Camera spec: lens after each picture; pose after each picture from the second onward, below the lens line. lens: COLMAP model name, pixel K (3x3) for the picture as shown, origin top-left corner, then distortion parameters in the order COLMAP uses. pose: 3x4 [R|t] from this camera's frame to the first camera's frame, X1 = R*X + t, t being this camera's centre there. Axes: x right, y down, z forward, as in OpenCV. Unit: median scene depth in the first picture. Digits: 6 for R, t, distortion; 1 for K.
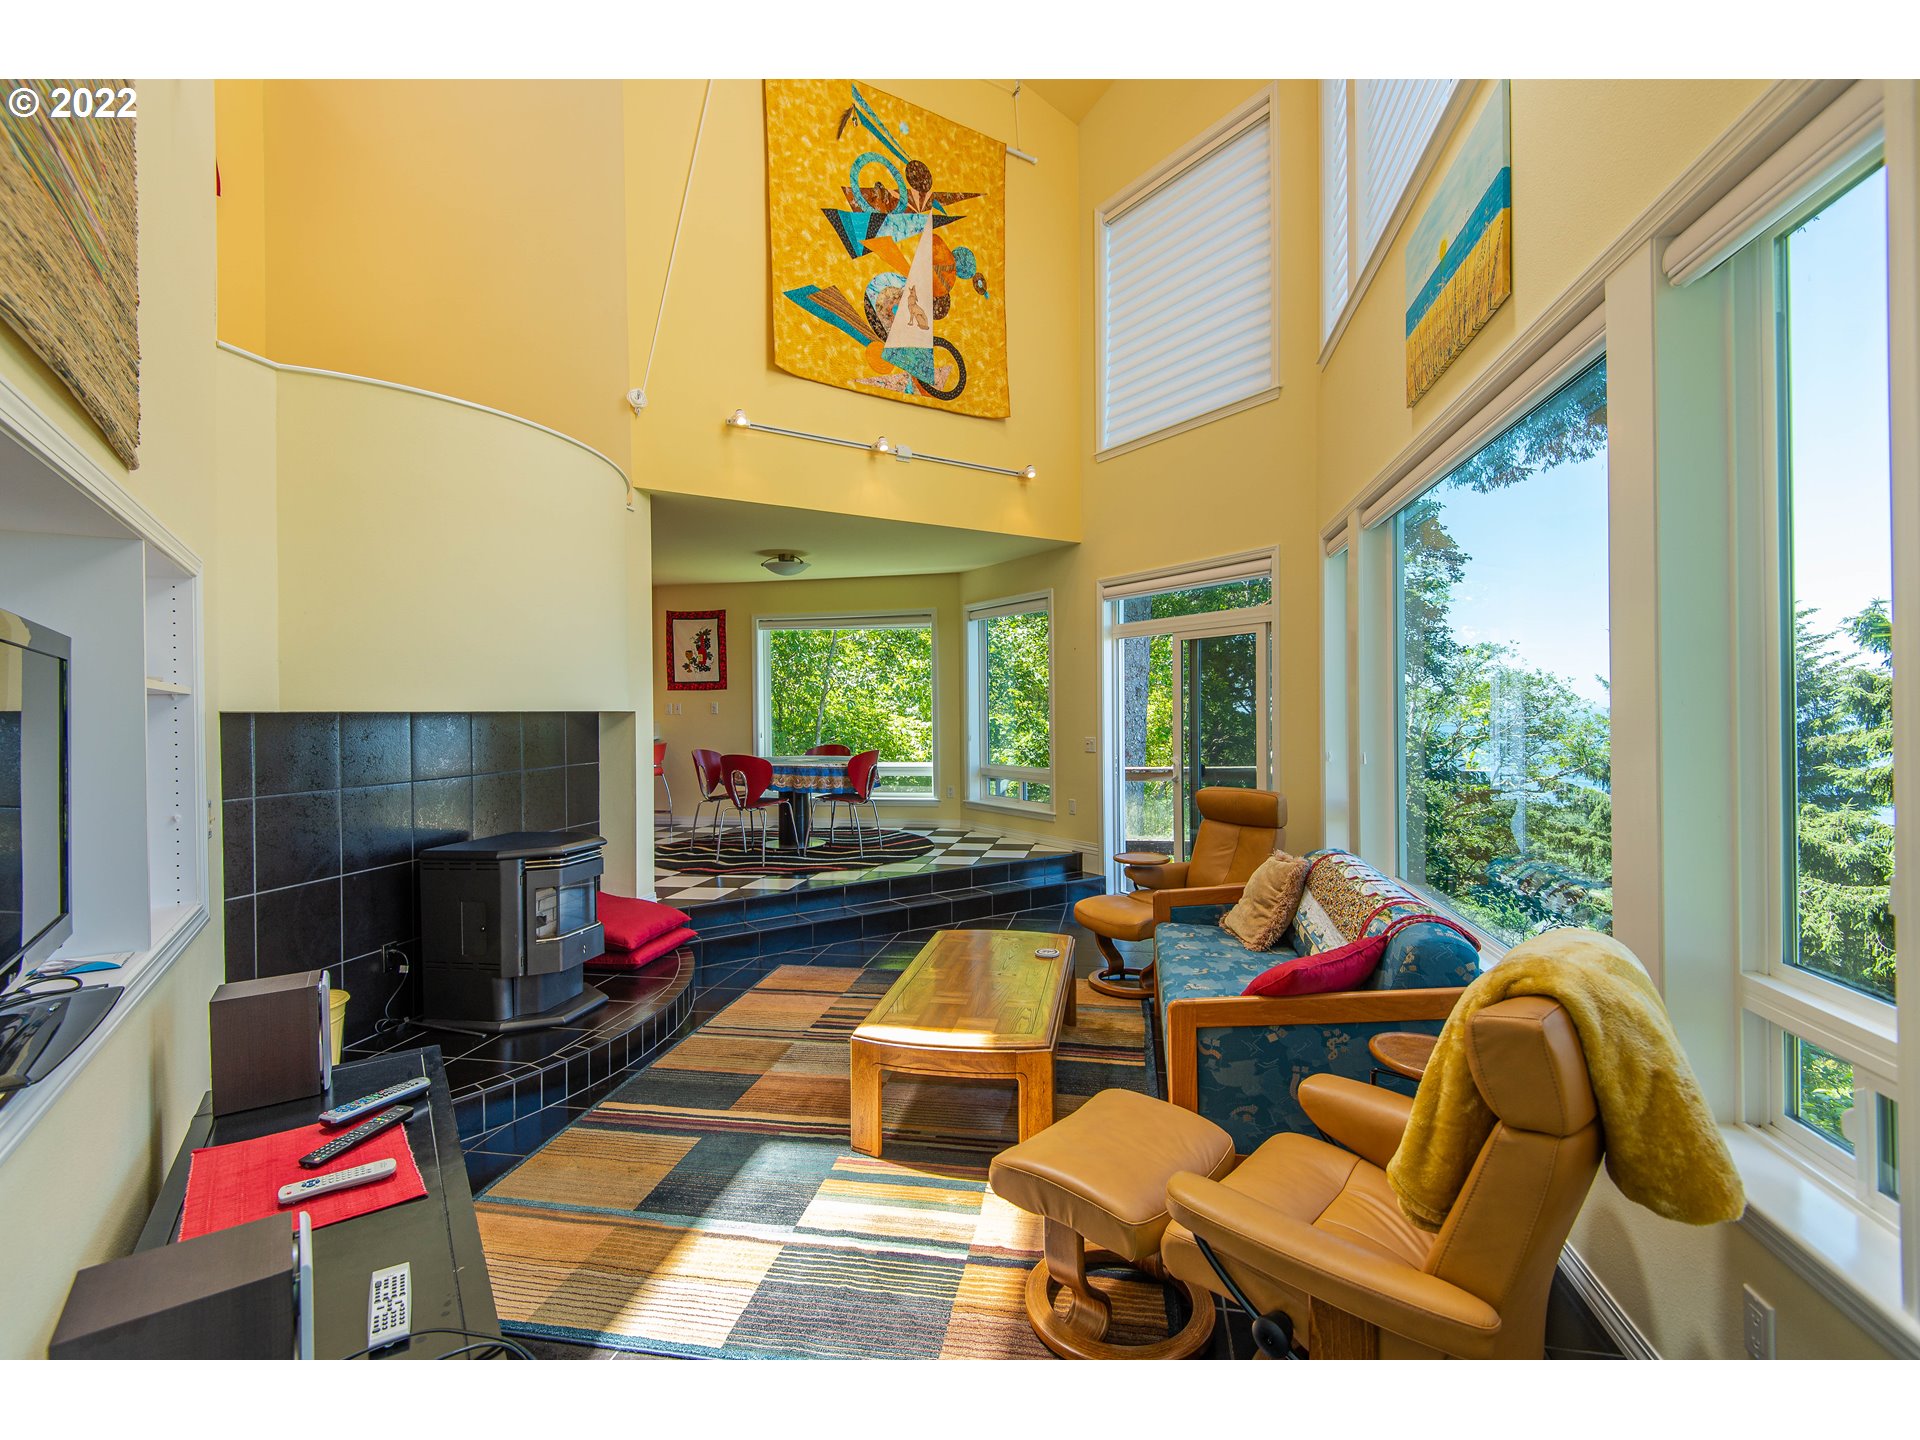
lens RADIAL K [[867.8, 0, 966.2], [0, 867.8, 715.9], [0, 0, 1]] dist [0.022380, -0.008896]
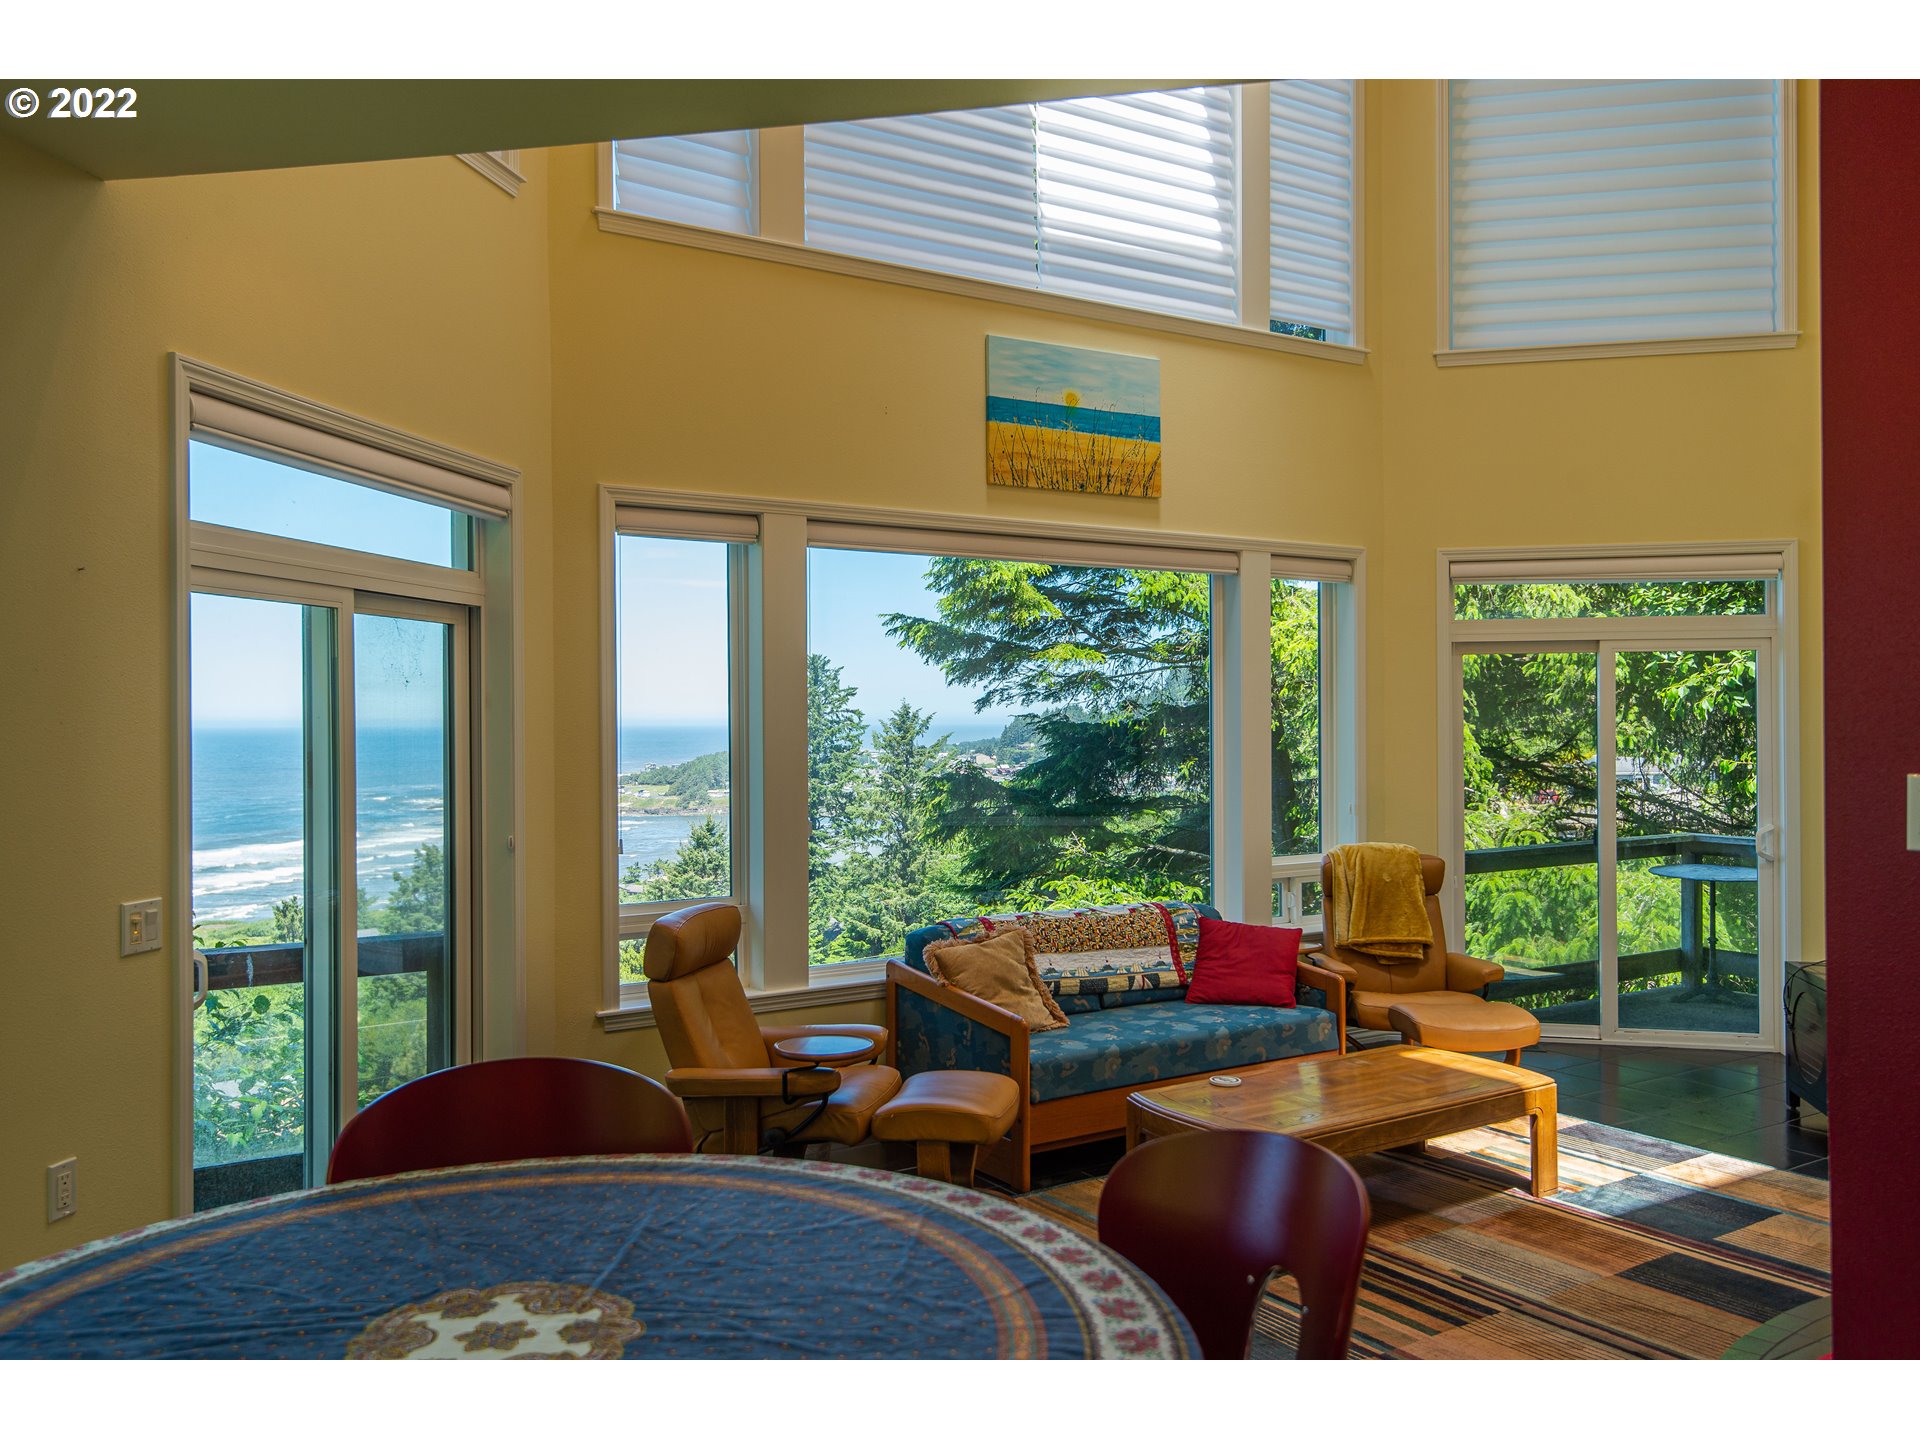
lens RADIAL K [[1487.6, 0, 949.8], [0, 1487.6, 718.9], [0, 0, 1]] dist [0.005586, 0.023956]
pose [[-0.690074, 0.016790, 0.723544, -0.297081], [0.015056, 0.999848, -0.008842, -0.019083], [-0.723582, 0.004792, -0.690221, 0.881205]]
